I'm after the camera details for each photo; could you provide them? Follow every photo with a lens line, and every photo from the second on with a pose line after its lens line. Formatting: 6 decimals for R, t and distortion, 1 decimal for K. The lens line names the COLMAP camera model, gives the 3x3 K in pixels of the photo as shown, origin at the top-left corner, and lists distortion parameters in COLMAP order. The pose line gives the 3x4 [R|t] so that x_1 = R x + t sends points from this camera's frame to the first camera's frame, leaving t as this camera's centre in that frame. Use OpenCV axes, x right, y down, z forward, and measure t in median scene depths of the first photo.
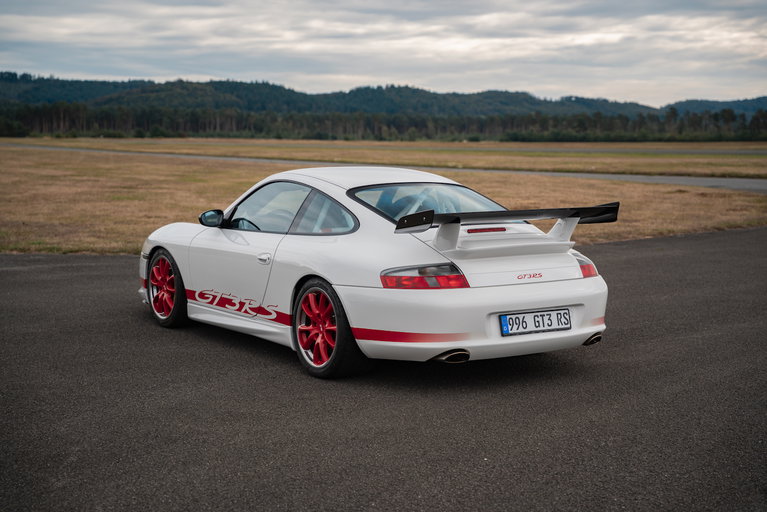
lens RADIAL K [[1156.9, 0, 387.1], [0, 1156.9, 260.0], [0, 0, 1]] dist [0.366484, 0.000000]
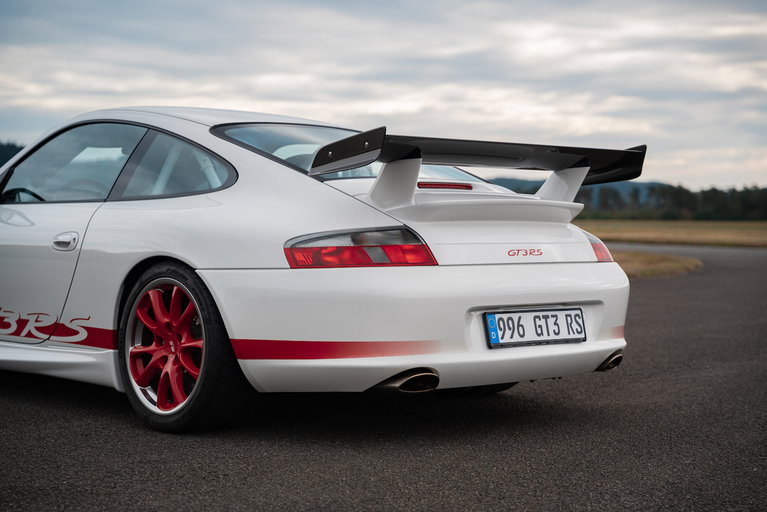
lens RADIAL K [[1317.9, 0, 378.0], [0, 1317.9, 254.6], [0, 0, 1]] dist [0.393035, 0.000000]
pose [[0.986774, 0.004671, 0.162037, -0.065549], [0.007919, 0.997002, -0.076970, 0.066827], [-0.161911, 0.077235, 0.983778, 0.320831]]
